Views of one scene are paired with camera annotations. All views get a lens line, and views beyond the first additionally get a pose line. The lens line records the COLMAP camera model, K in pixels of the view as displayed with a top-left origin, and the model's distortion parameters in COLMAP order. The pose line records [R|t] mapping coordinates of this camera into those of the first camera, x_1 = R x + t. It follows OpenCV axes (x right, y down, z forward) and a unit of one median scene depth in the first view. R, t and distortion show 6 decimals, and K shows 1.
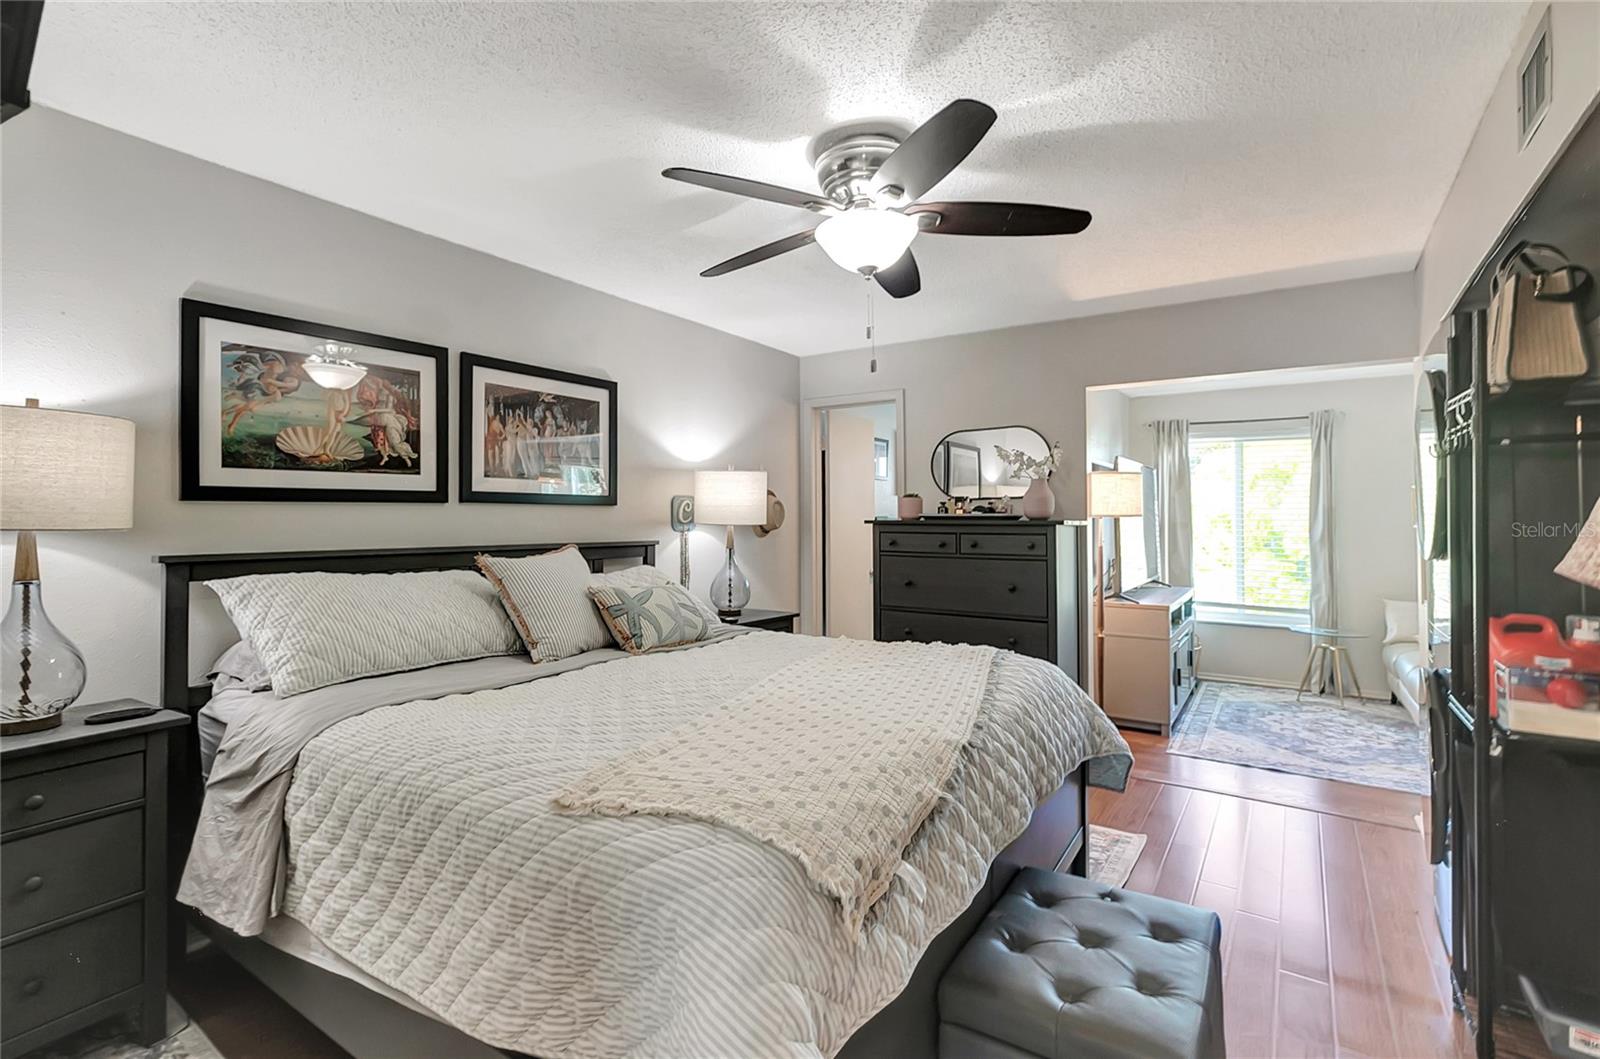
lens RADIAL K [[742.8, 0, 800.0], [0, 742.8, 529.5], [0, 0, 1]] dist [0.018637, -0.000199]
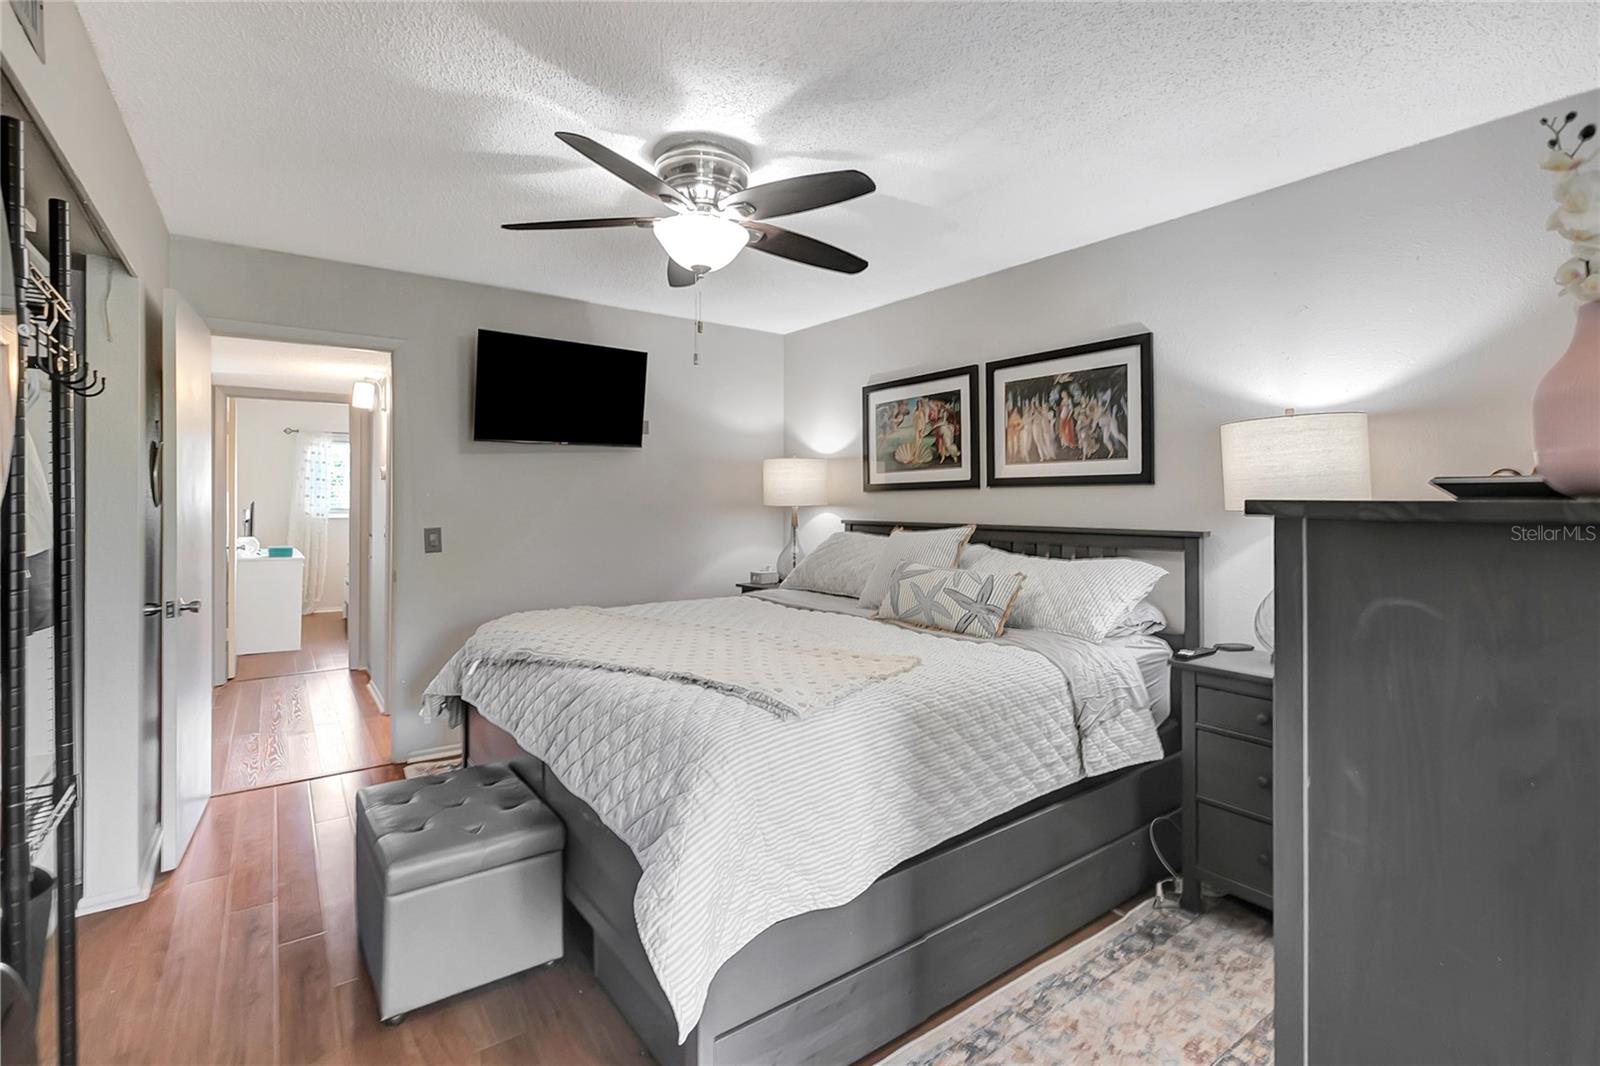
lens RADIAL K [[743.3, 0, 796.7], [0, 743.3, 526.0], [0, 0, 1]] dist [-0.011218, 0.008628]
pose [[-0.325863, 0.030739, -0.944917, 0.765427], [-0.015489, 0.999164, 0.037845, -0.013799], [0.945290, 0.026968, -0.325114, 1.069006]]
